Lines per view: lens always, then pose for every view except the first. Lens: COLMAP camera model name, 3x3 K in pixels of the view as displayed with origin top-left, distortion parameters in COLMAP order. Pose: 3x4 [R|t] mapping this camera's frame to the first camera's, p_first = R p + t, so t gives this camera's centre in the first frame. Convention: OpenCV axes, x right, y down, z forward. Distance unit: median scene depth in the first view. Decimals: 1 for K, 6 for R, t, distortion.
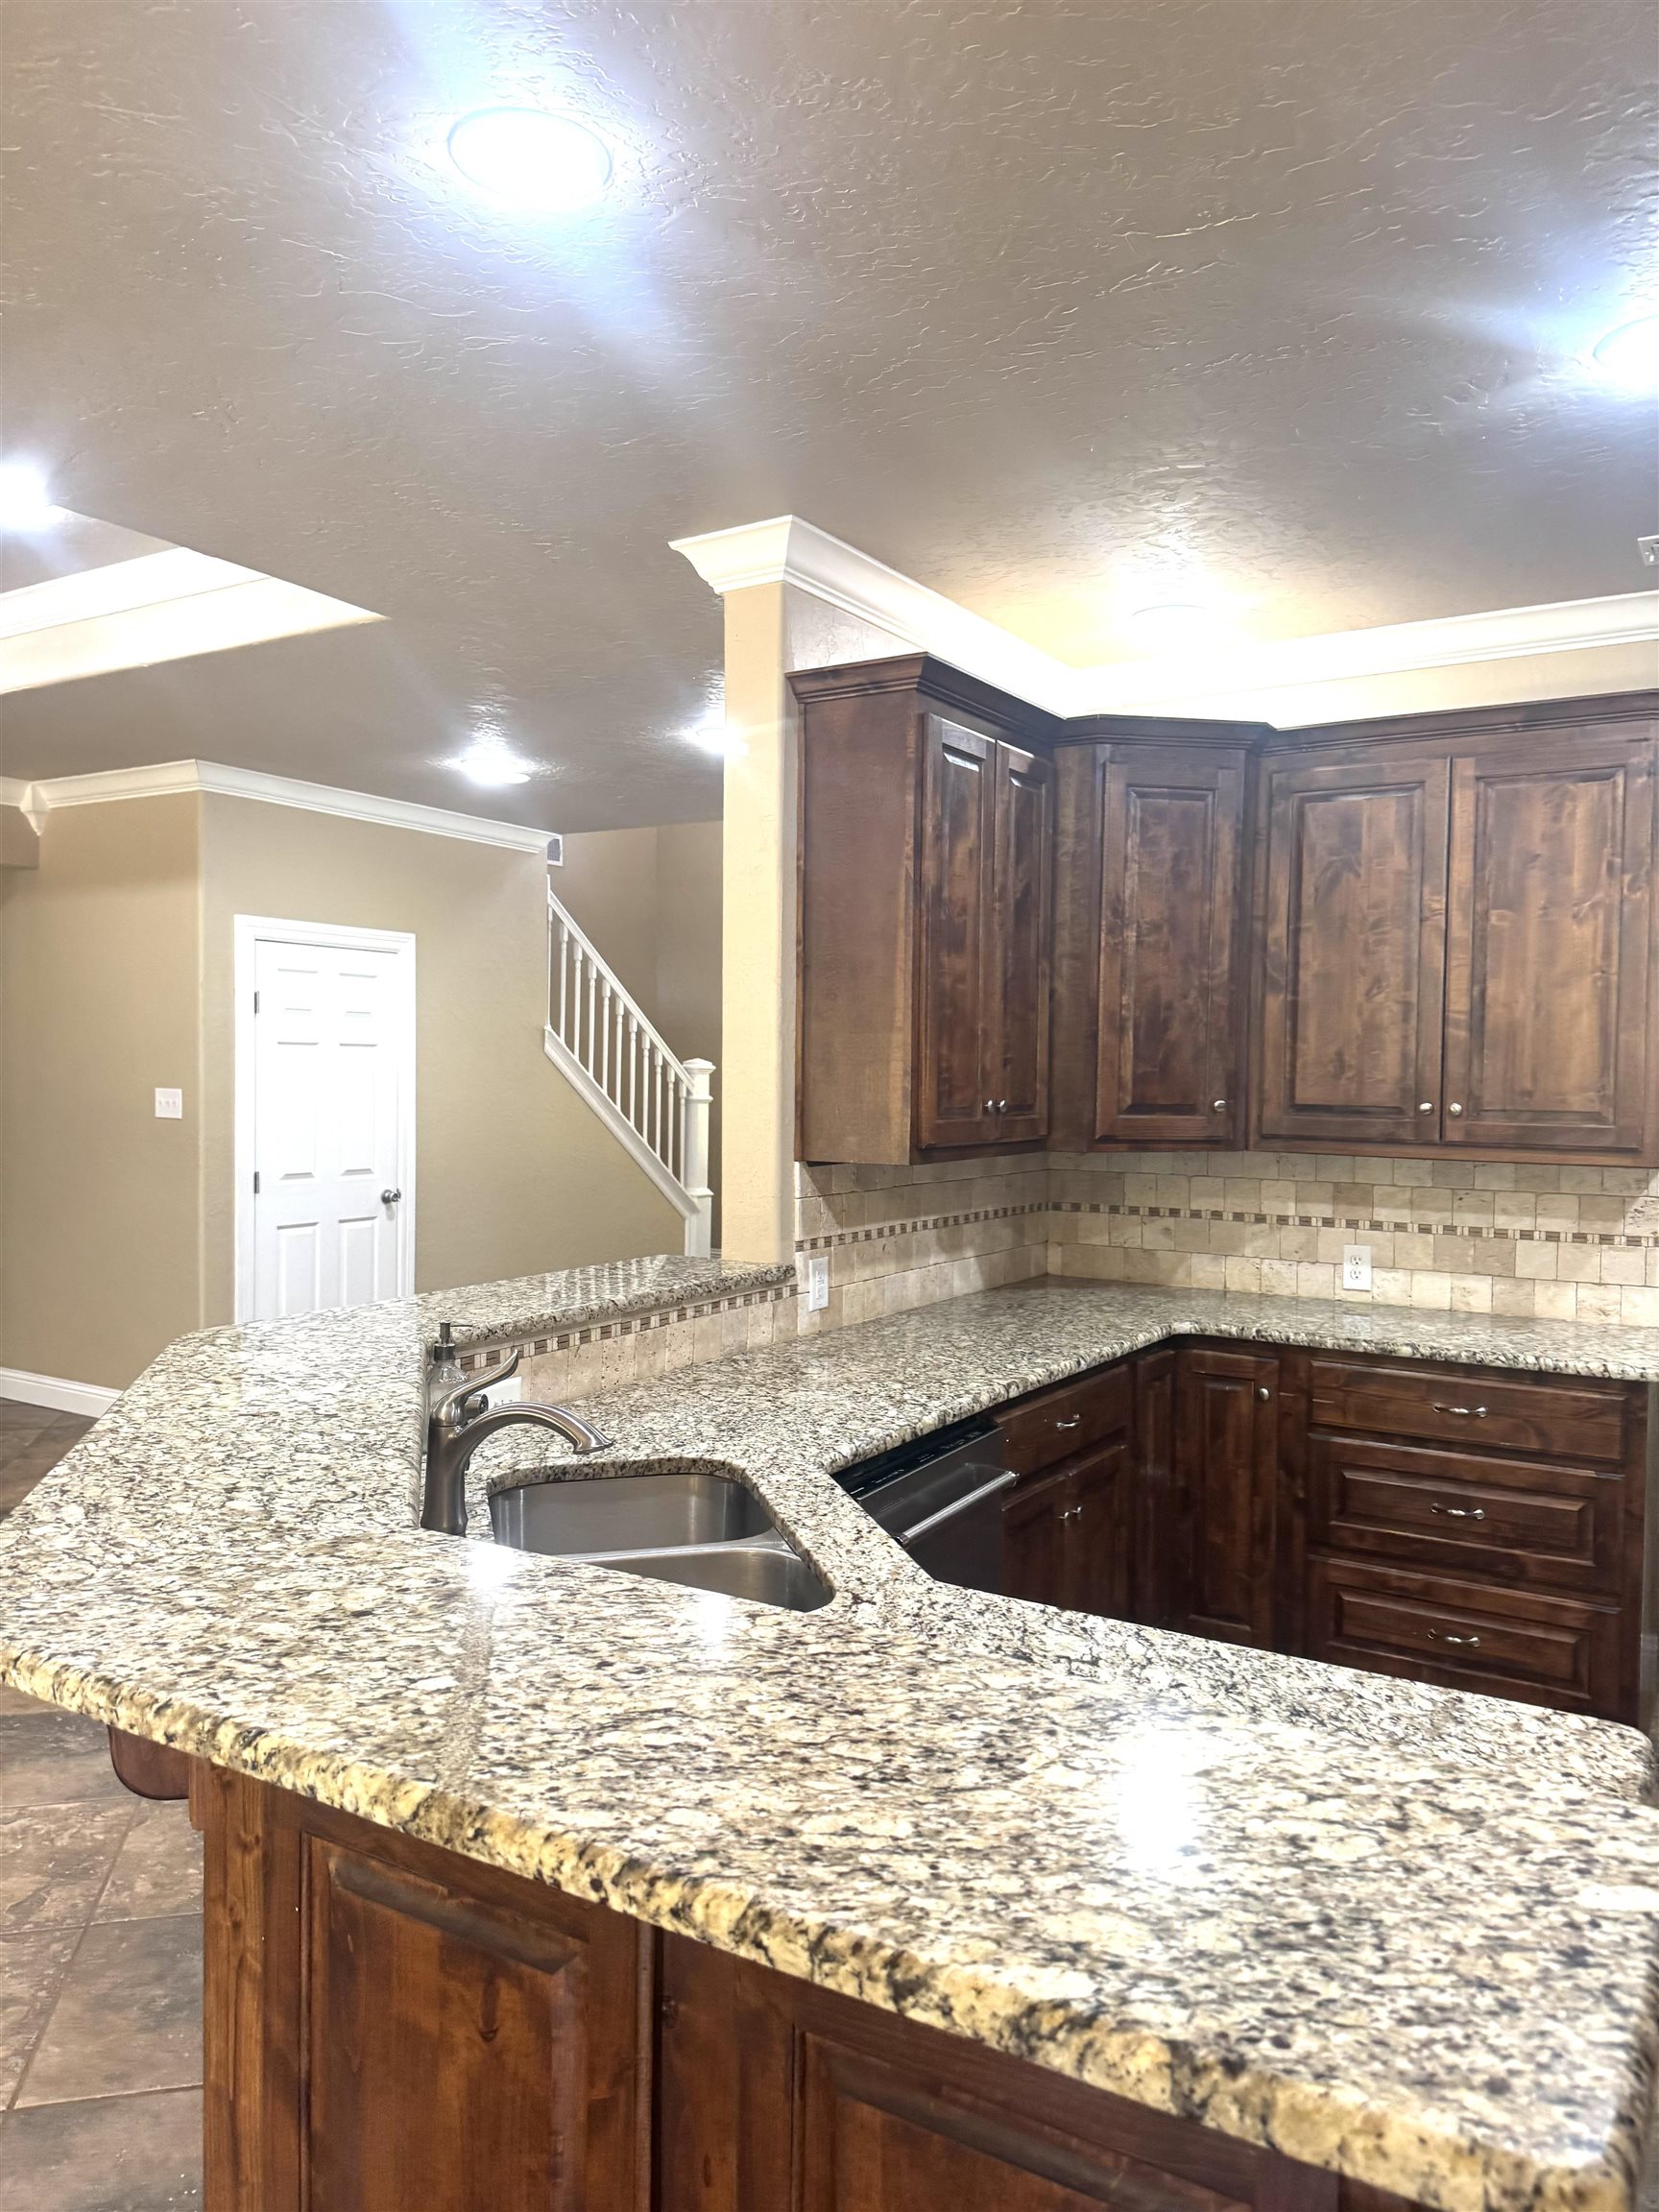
lens RADIAL K [[1576.9, 0, 819.8], [0, 1576.9, 1111.6], [0, 0, 1]] dist [0.034633, -0.008980]
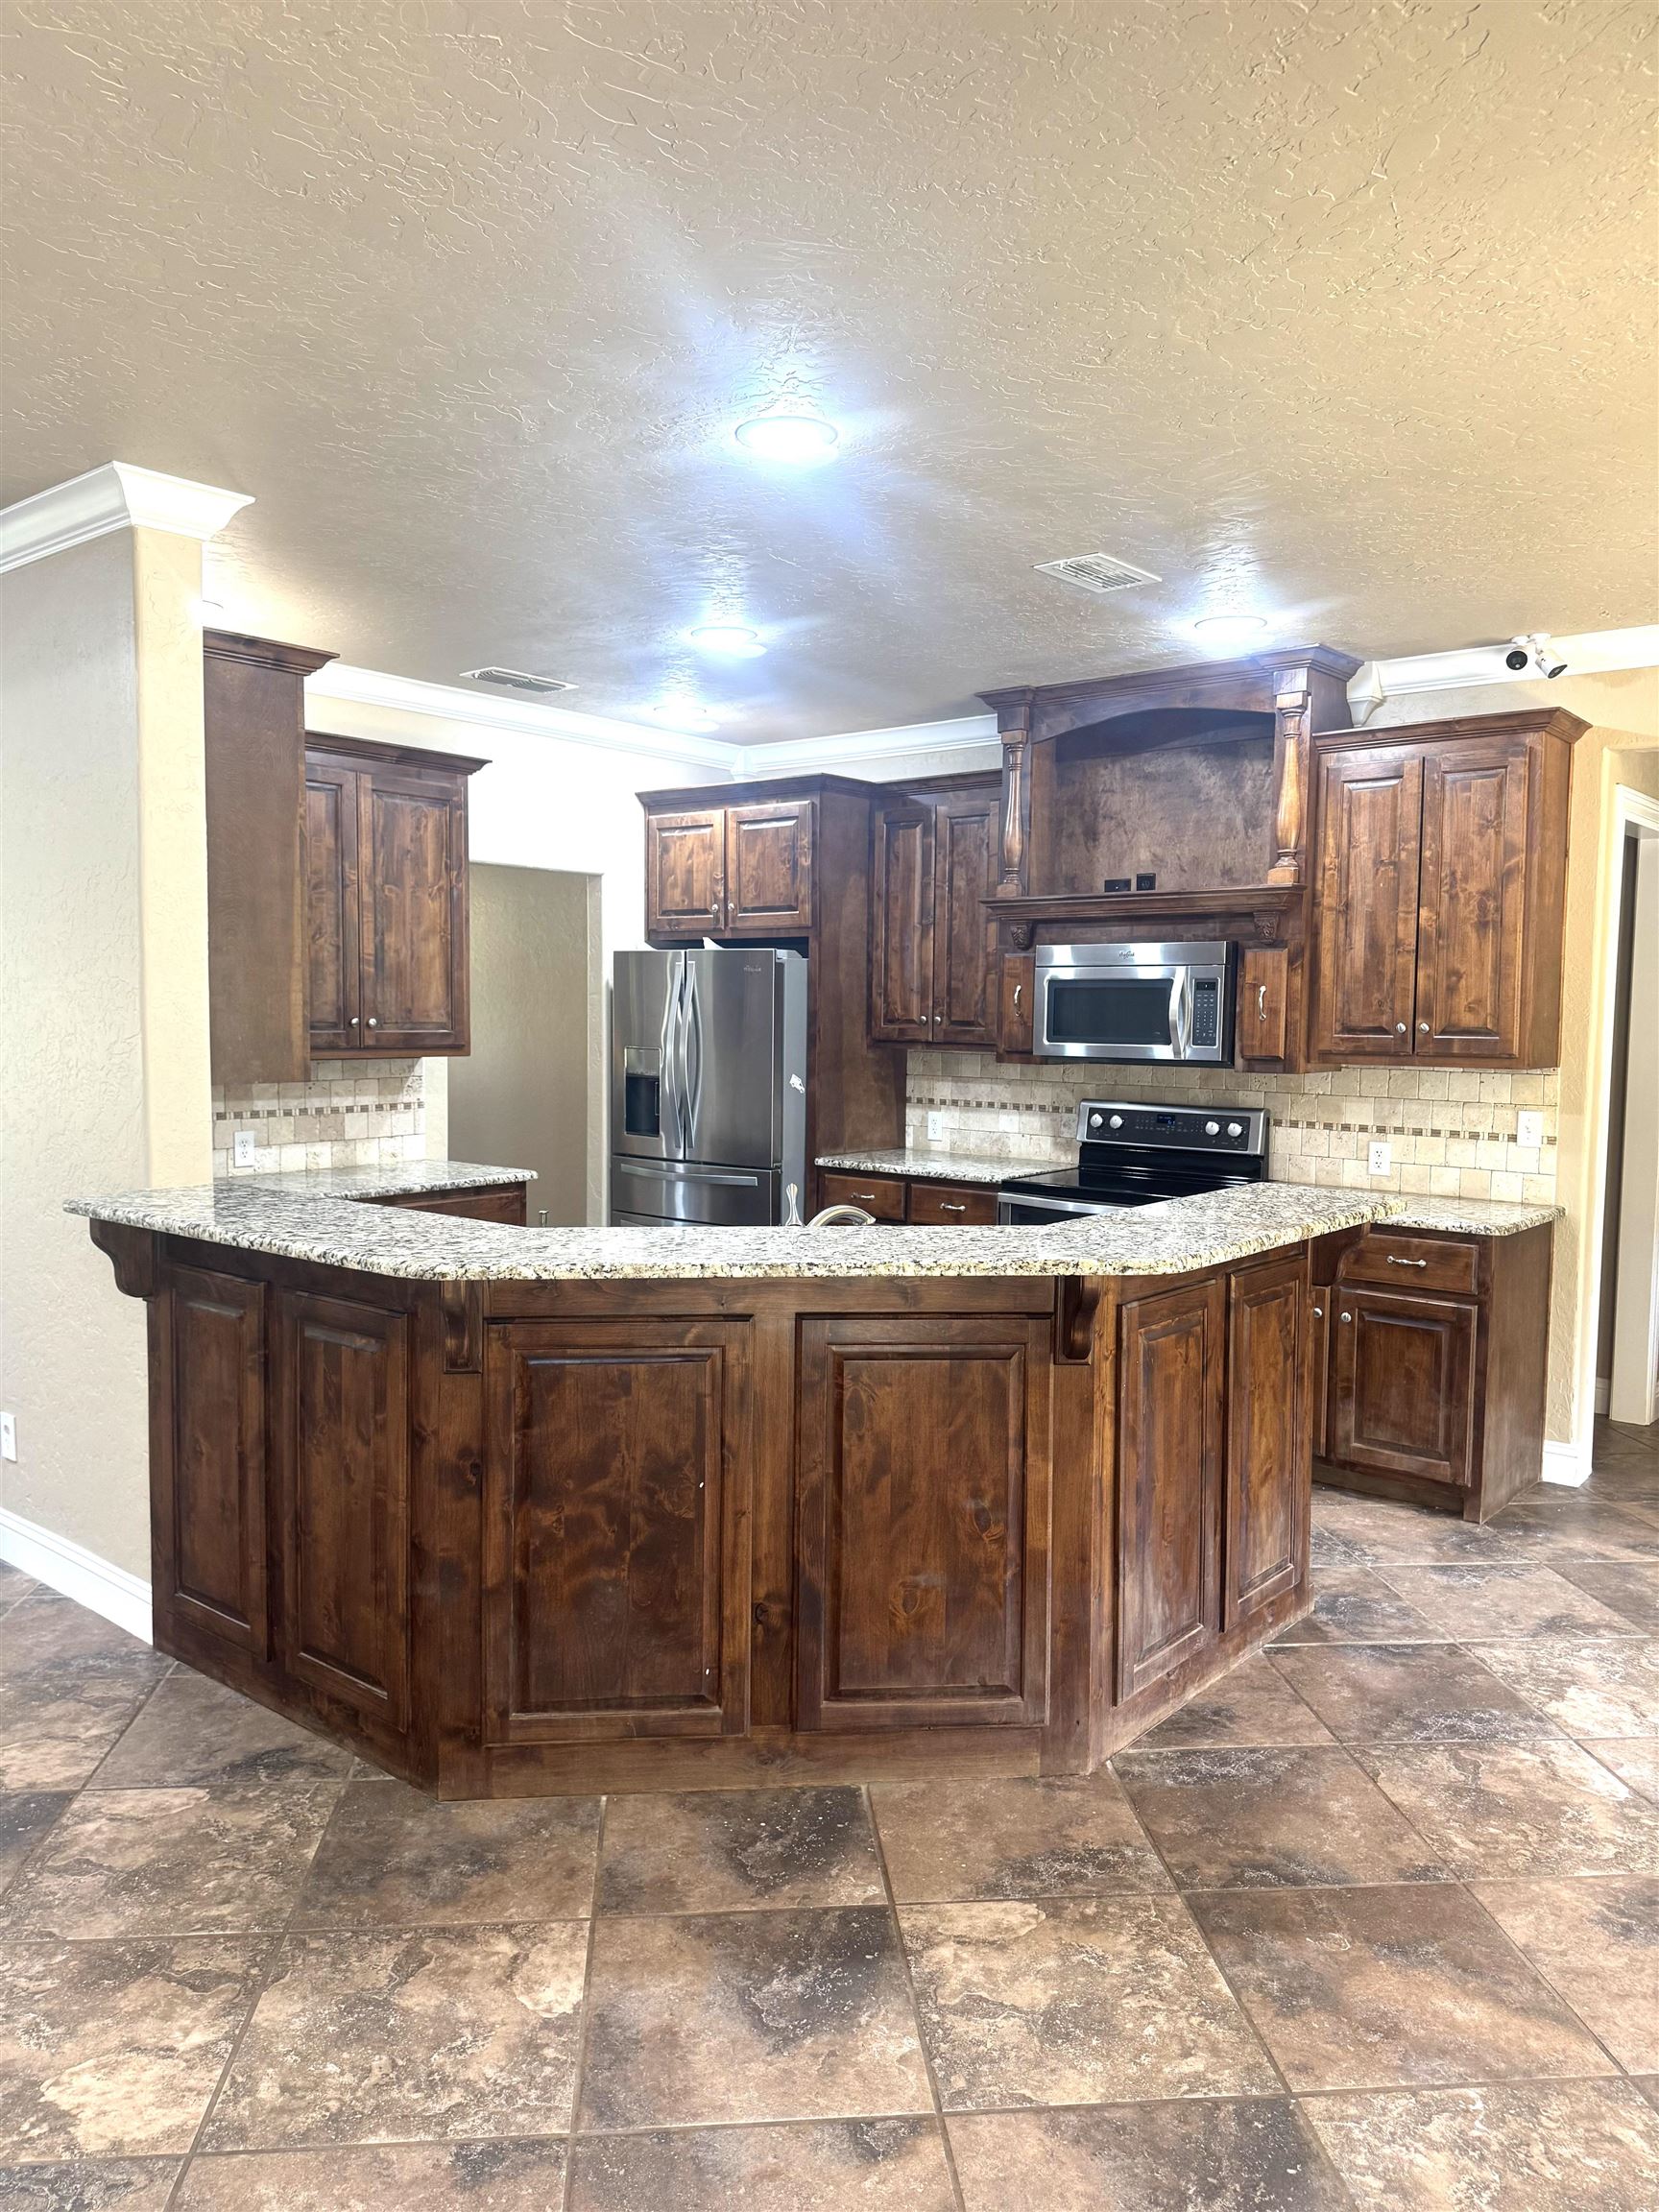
lens RADIAL K [[1576.9, 0, 818.5], [0, 1576.9, 1097.8], [0, 0, 1]] dist [0.034633, -0.008980]
pose [[0.127793, -0.070999, 0.989256, -0.939487], [0.015612, 0.997455, 0.069570, -0.026273], [-0.991678, 0.006553, 0.128576, 0.409816]]
